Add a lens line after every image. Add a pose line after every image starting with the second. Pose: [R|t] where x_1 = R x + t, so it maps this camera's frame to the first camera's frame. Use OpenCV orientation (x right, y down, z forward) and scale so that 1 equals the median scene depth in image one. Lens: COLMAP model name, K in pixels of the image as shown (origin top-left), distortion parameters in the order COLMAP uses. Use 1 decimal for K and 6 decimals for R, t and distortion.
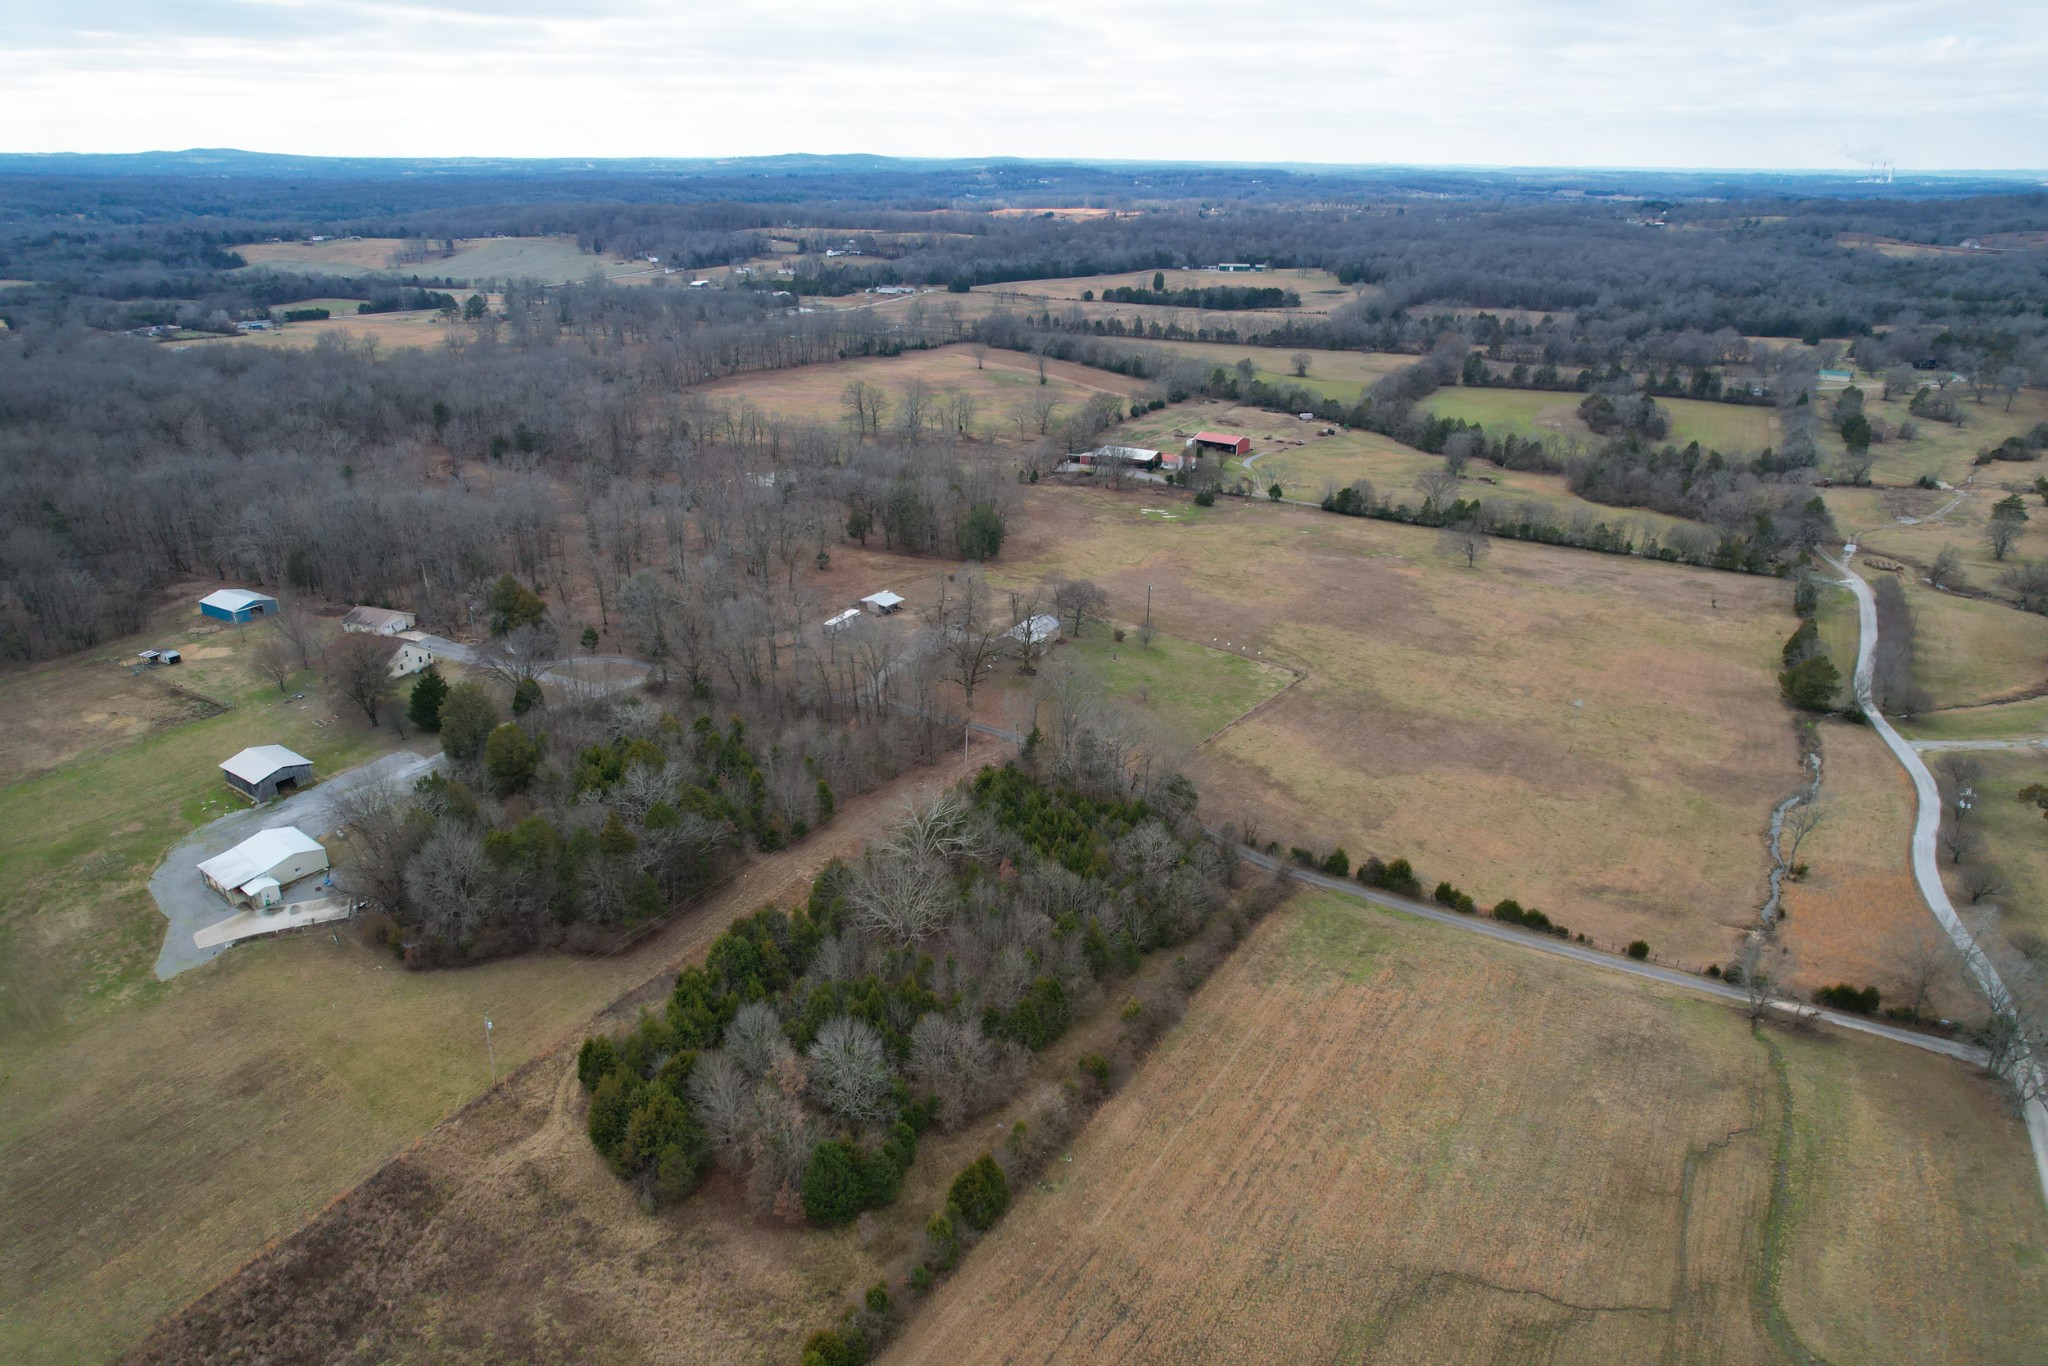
lens RADIAL K [[1311.2, 0, 1031.6], [0, 1311.2, 684.6], [0, 0, 1]] dist [-0.074859, 0.067835]
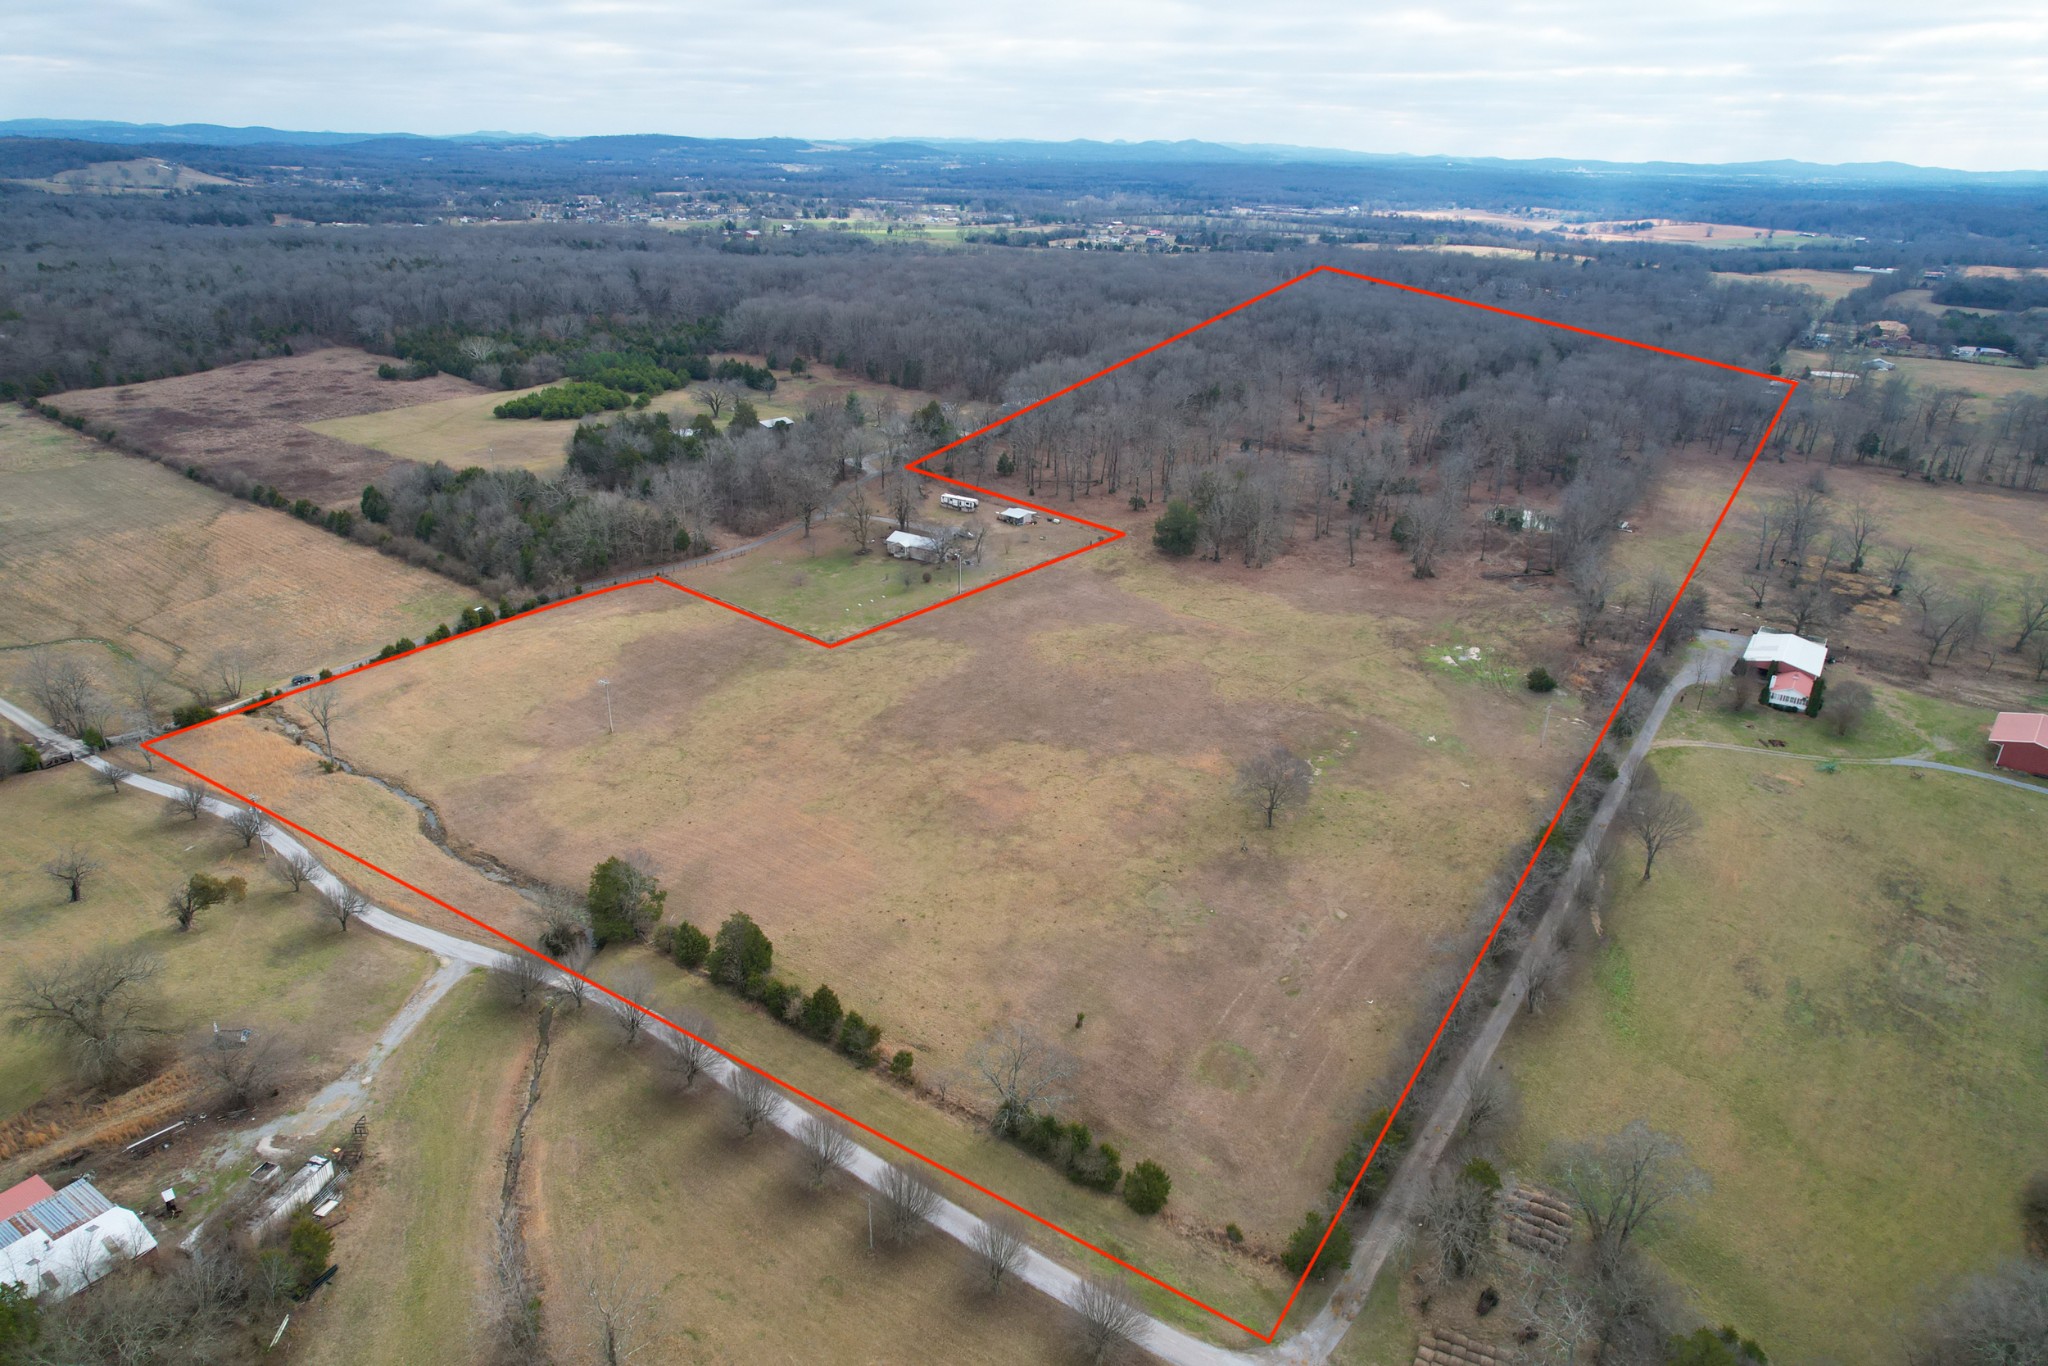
lens RADIAL K [[1311.2, 0, 1030.4], [0, 1311.2, 687.8], [0, 0, 1]] dist [-0.074859, 0.067835]
pose [[-0.098379, 0.376715, -0.921090, 0.812294], [-0.397746, 0.833551, 0.383394, -0.305704], [0.912206, 0.404078, 0.067833, 0.766786]]
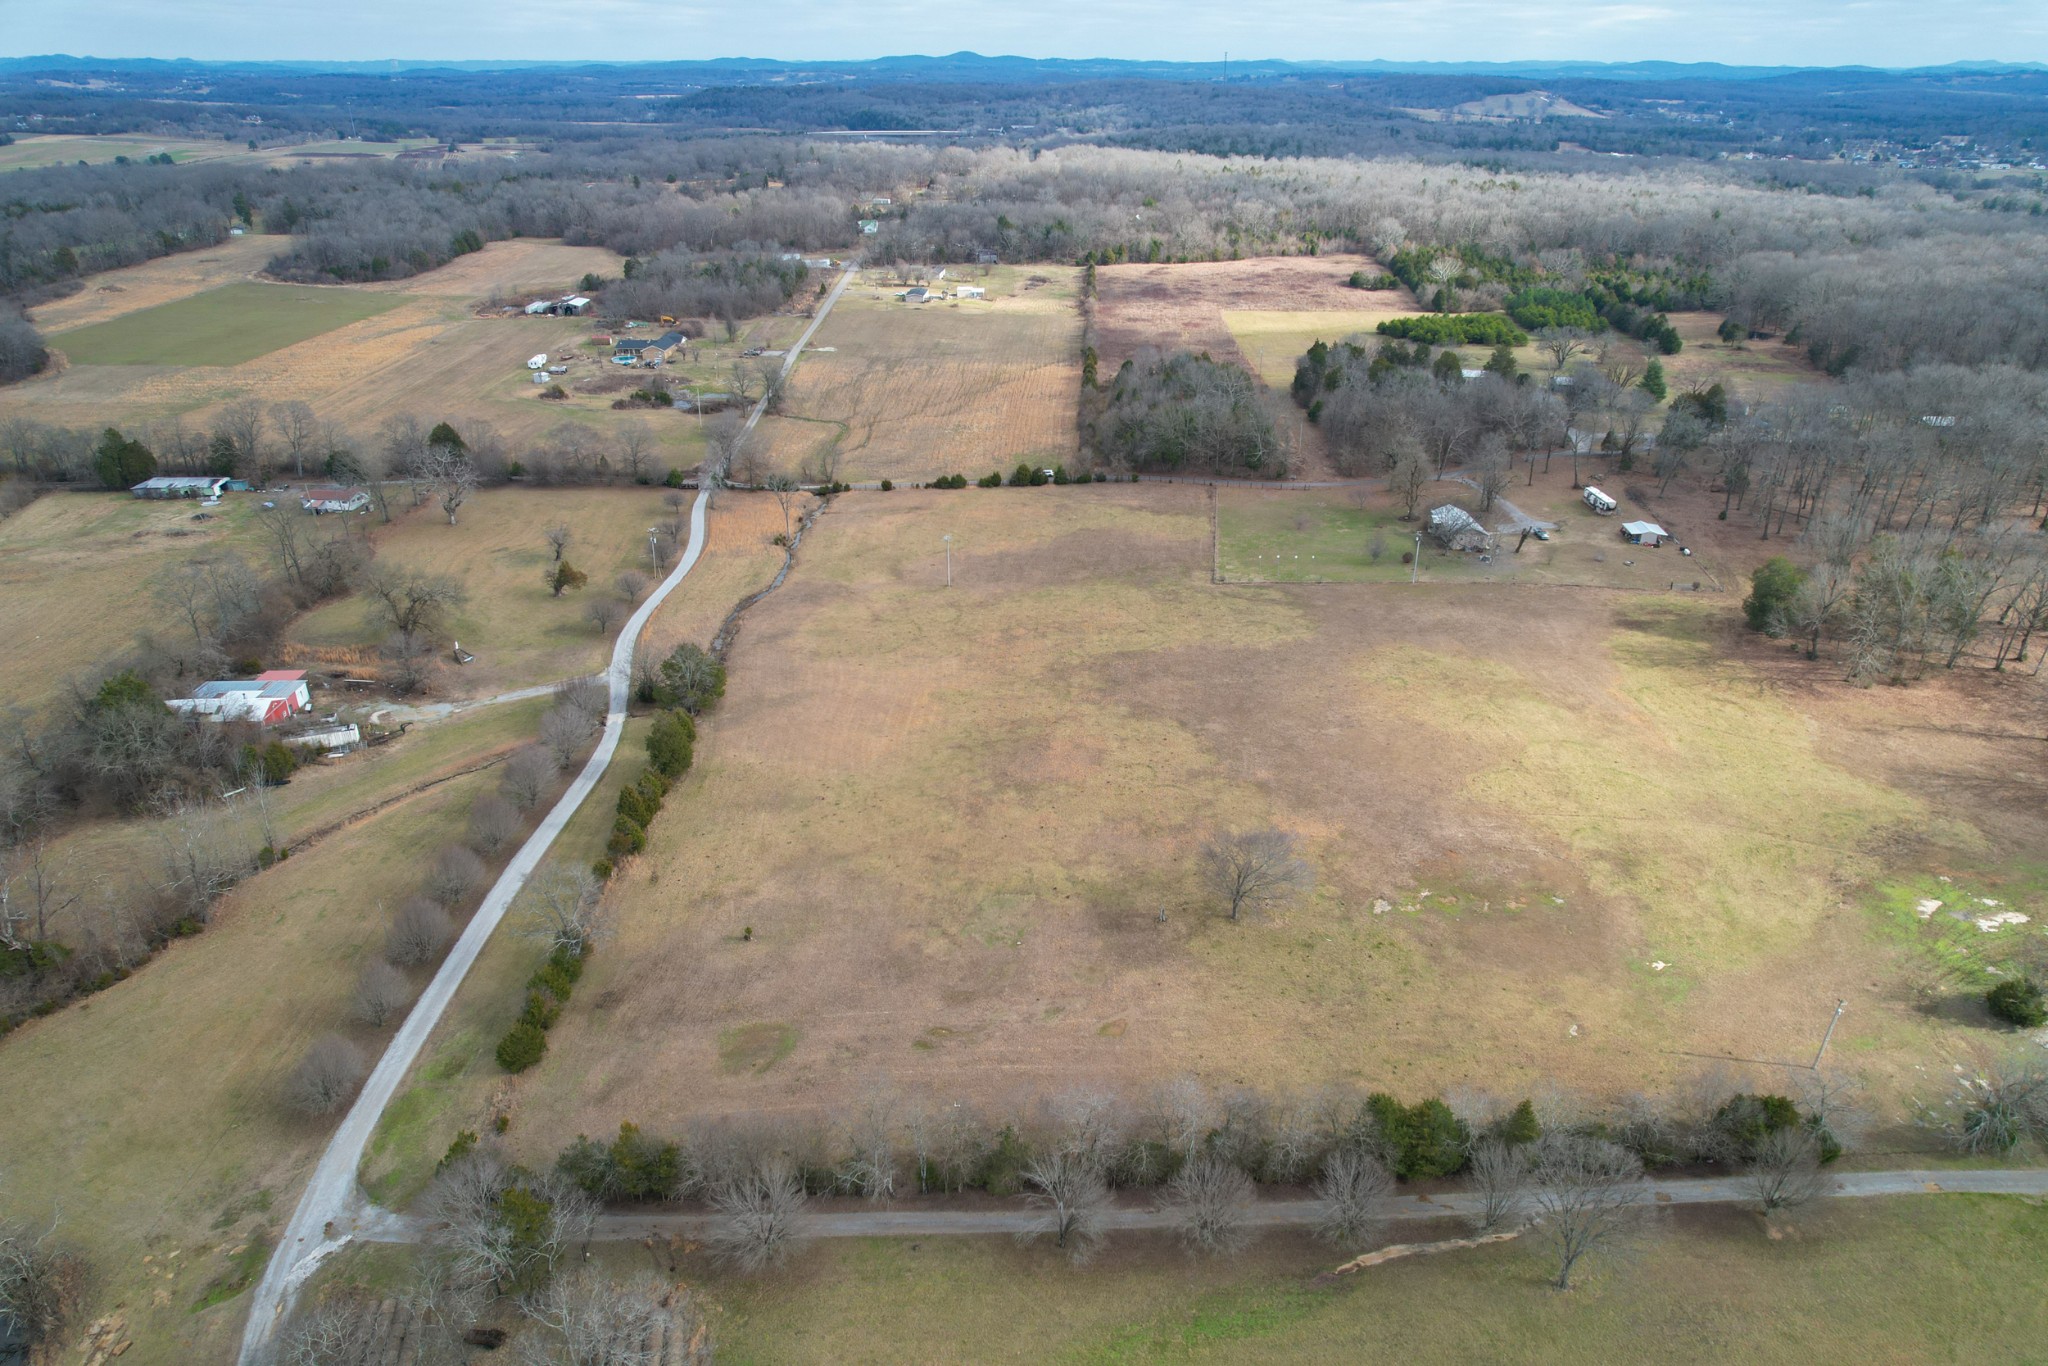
lens RADIAL K [[1311.2, 0, 1033.8], [0, 1311.2, 683.3], [0, 0, 1]] dist [-0.074859, 0.067835]
pose [[-0.869096, 0.204724, -0.450289, 0.545972], [-0.197704, 0.690685, 0.695606, -0.422282], [0.453415, 0.693572, -0.559797, 1.078179]]
